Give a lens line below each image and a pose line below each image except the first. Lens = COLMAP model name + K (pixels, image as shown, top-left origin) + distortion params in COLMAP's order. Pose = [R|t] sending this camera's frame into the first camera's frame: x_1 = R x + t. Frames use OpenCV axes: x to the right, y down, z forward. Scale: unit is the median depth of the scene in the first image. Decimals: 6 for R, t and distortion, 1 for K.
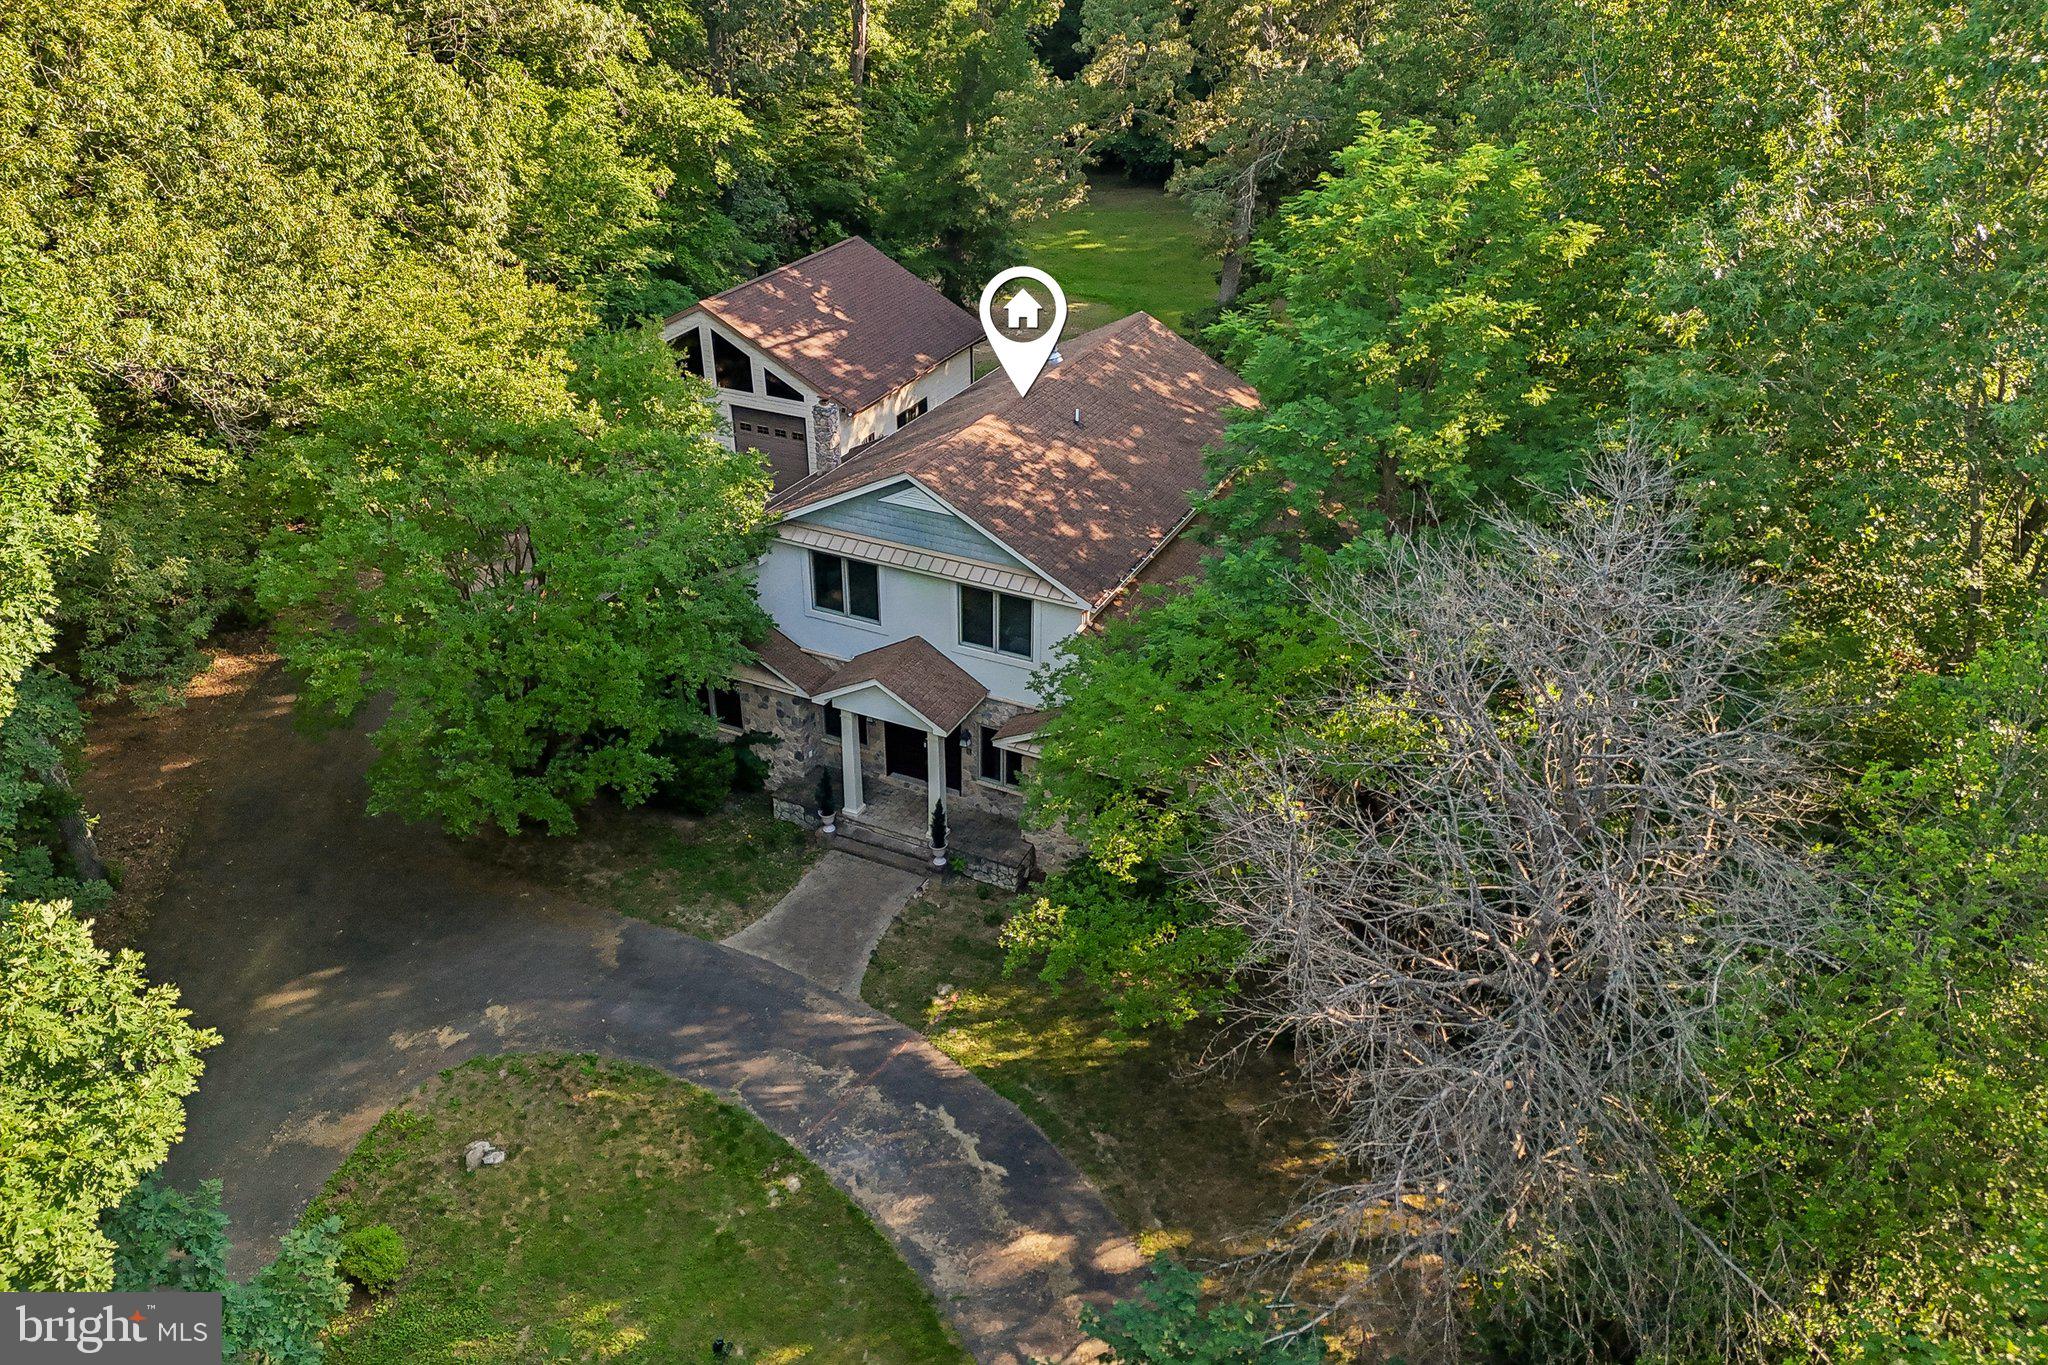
lens RADIAL K [[1504.8, 0, 1028.5], [0, 1504.8, 677.5], [0, 0, 1]] dist [0.094620, -0.102589]
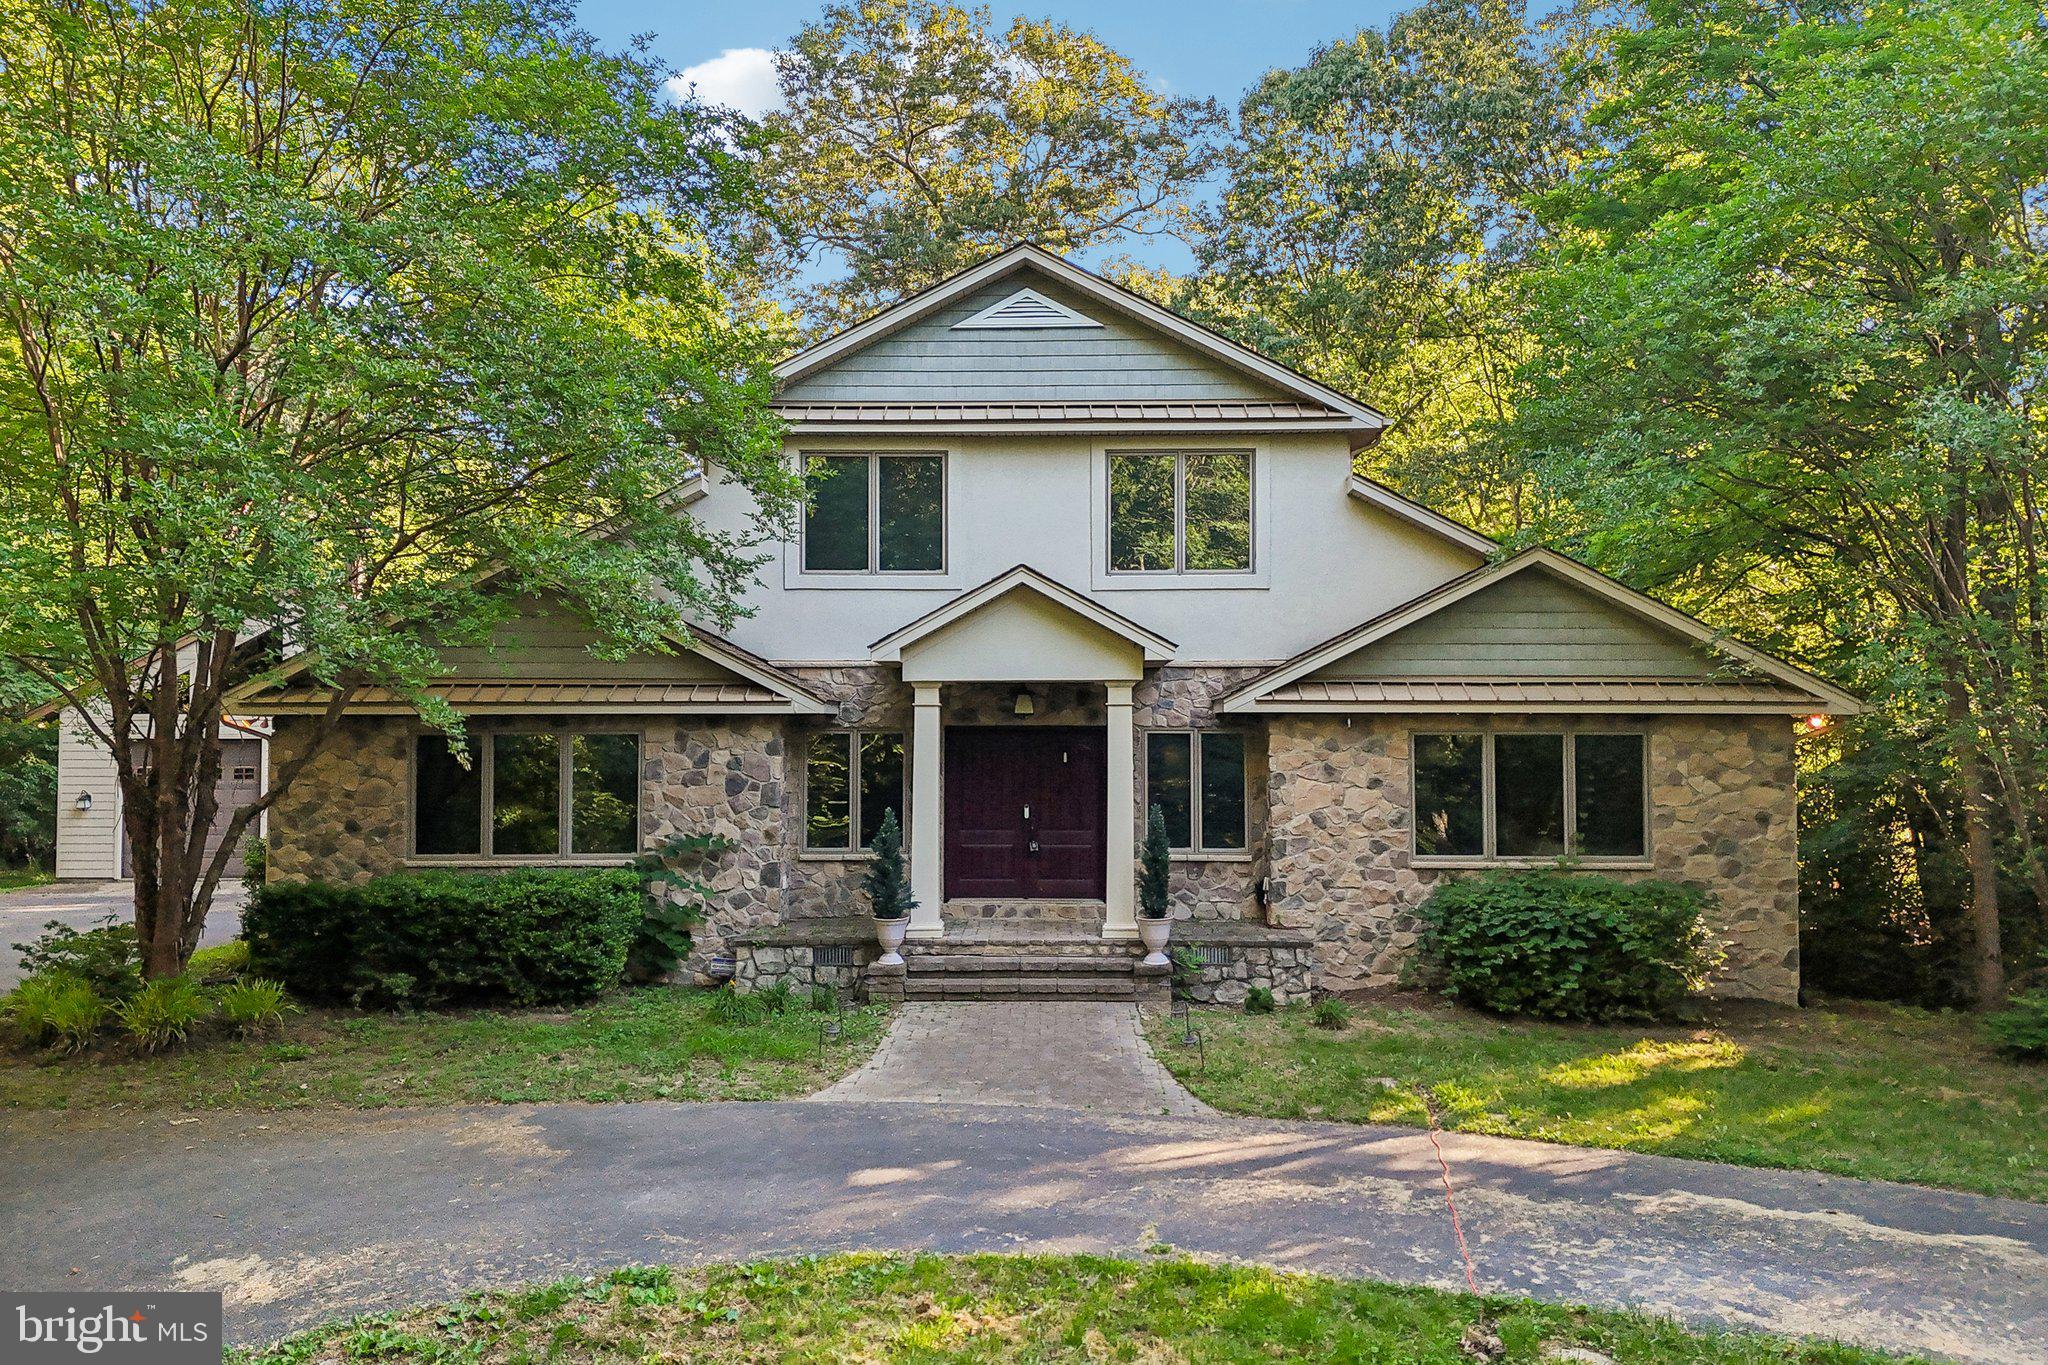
lens RADIAL K [[1504.3, 0, 1026.2], [0, 1504.3, 693.8], [0, 0, 1]] dist [0.111770, -0.145550]
pose [[0.911432, 0.009273, 0.411347, -0.283587], [0.205094, 0.856451, -0.473739, 0.256829], [-0.356691, 0.516145, 0.778695, 0.556170]]
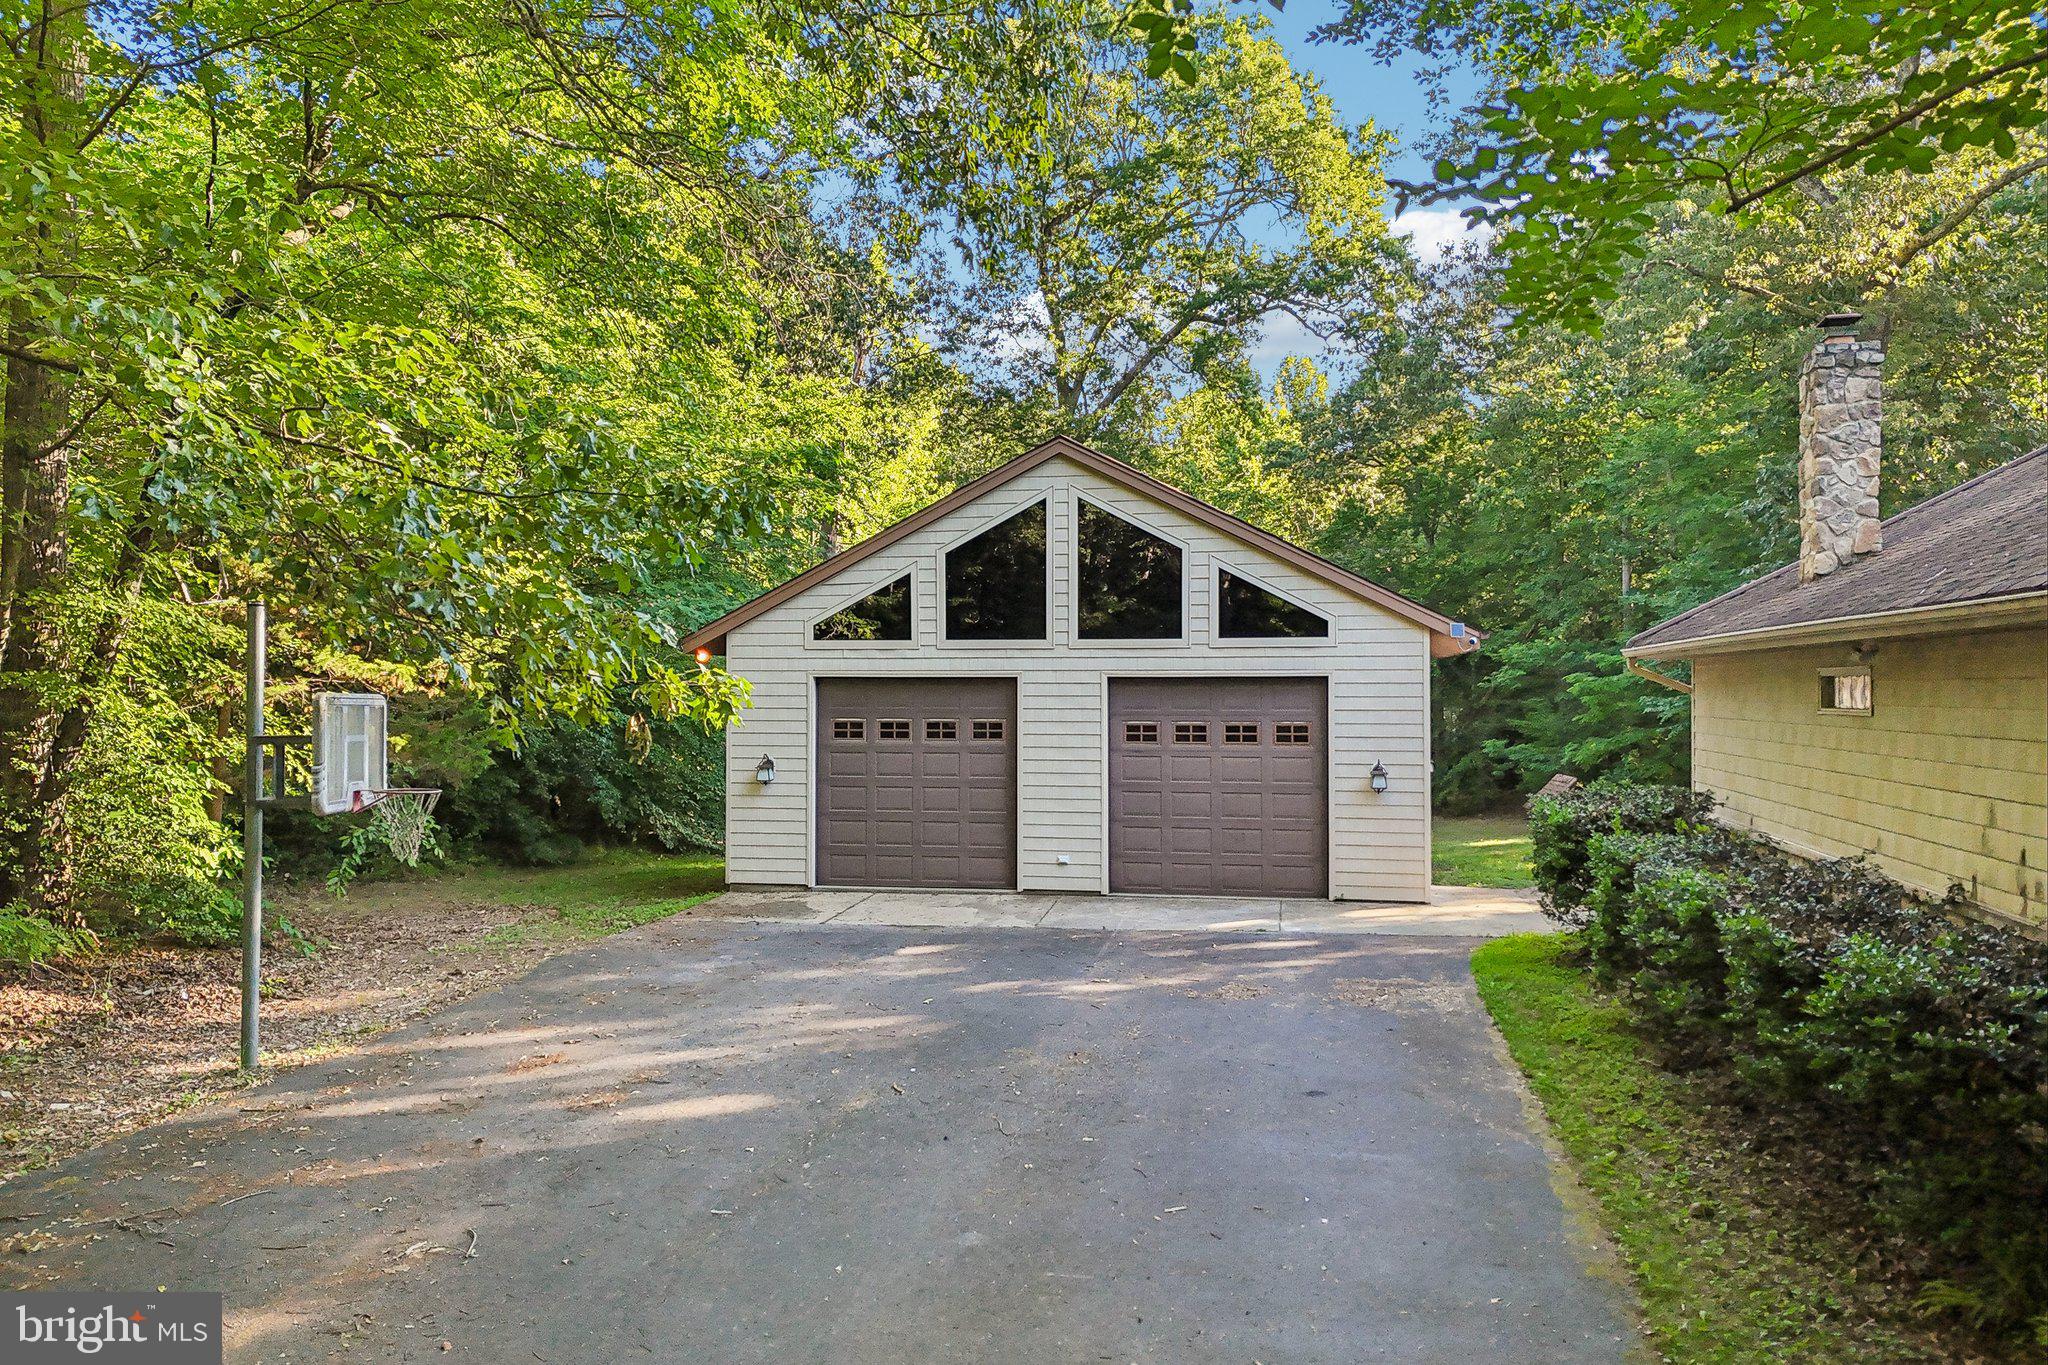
lens RADIAL K [[1504.8, 0, 1028.5], [0, 1504.8, 677.5], [0, 0, 1]] dist [0.094620, -0.102589]
pose [[0.970682, -0.003998, 0.240335, -0.468787], [0.122700, 0.868020, -0.481129, 0.023457], [-0.206692, 0.496513, 0.843062, 0.972101]]
